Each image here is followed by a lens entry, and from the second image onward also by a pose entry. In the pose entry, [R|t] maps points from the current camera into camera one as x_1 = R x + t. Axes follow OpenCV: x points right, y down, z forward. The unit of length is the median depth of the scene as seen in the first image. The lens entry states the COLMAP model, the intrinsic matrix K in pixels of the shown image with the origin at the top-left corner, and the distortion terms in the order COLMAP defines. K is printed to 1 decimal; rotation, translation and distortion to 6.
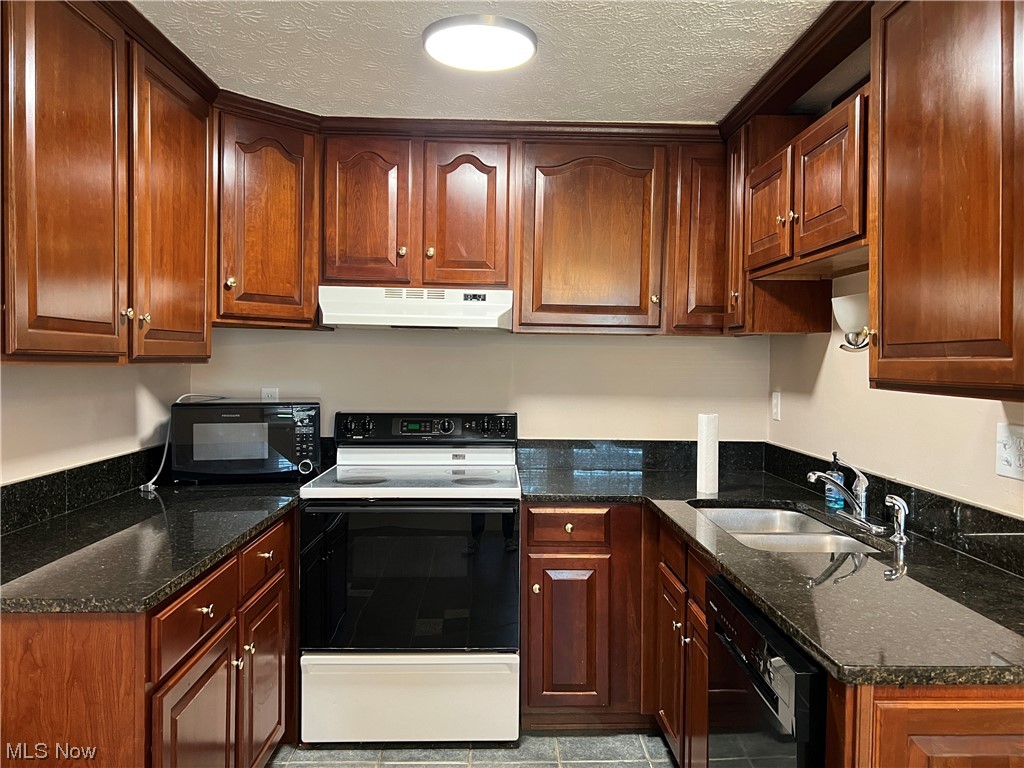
lens RADIAL K [[773.6, 0, 516.6], [0, 773.6, 386.8], [0, 0, 1]] dist [0.071229, -0.080646]
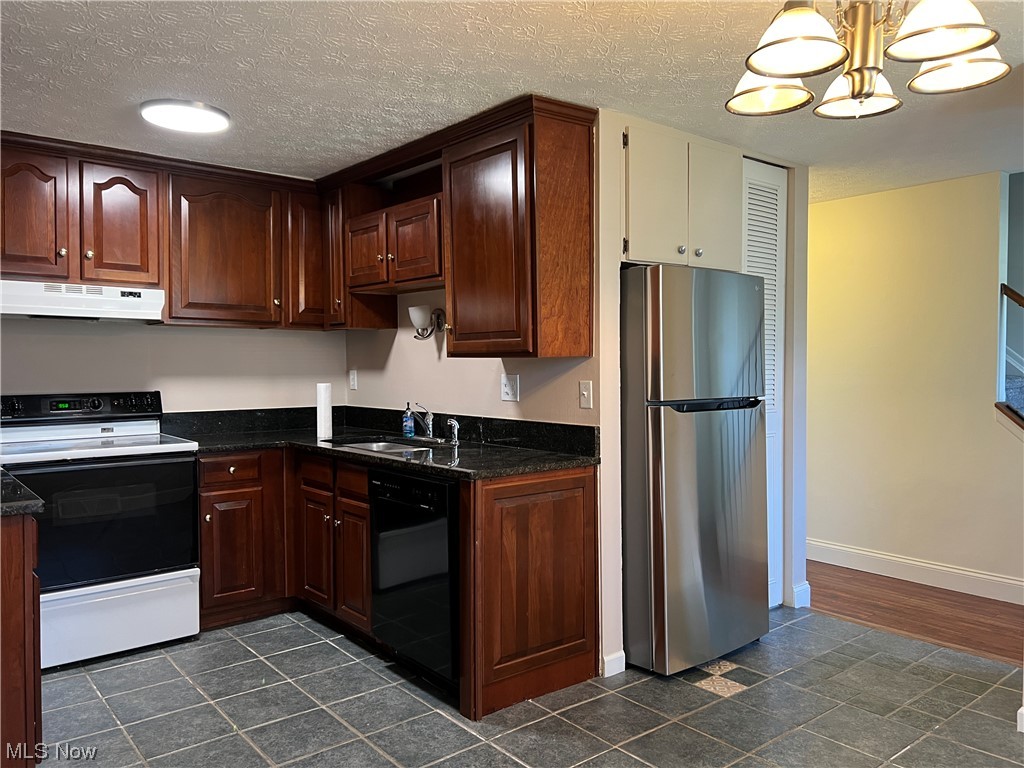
lens RADIAL K [[773.6, 0, 516.6], [0, 773.6, 386.8], [0, 0, 1]] dist [0.071229, -0.080646]
pose [[0.785840, -0.031027, 0.617651, -0.370649], [0.031905, 0.999445, 0.009614, 0.039331], [-0.617606, 0.012151, 0.786394, -0.365786]]
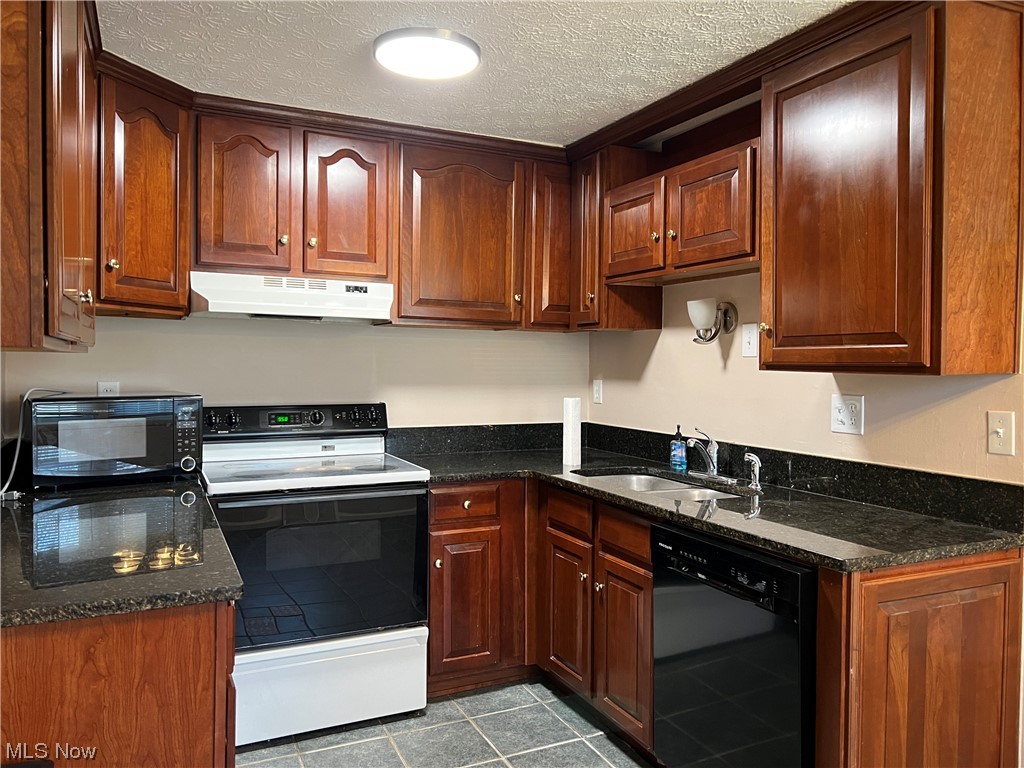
lens RADIAL K [[773.6, 0, 516.6], [0, 773.6, 386.8], [0, 0, 1]] dist [0.071229, -0.080646]
pose [[0.912687, -0.015332, 0.408372, -0.305189], [0.014533, 0.999882, 0.005058, 0.011386], [-0.408402, 0.001318, 0.912801, -0.021969]]
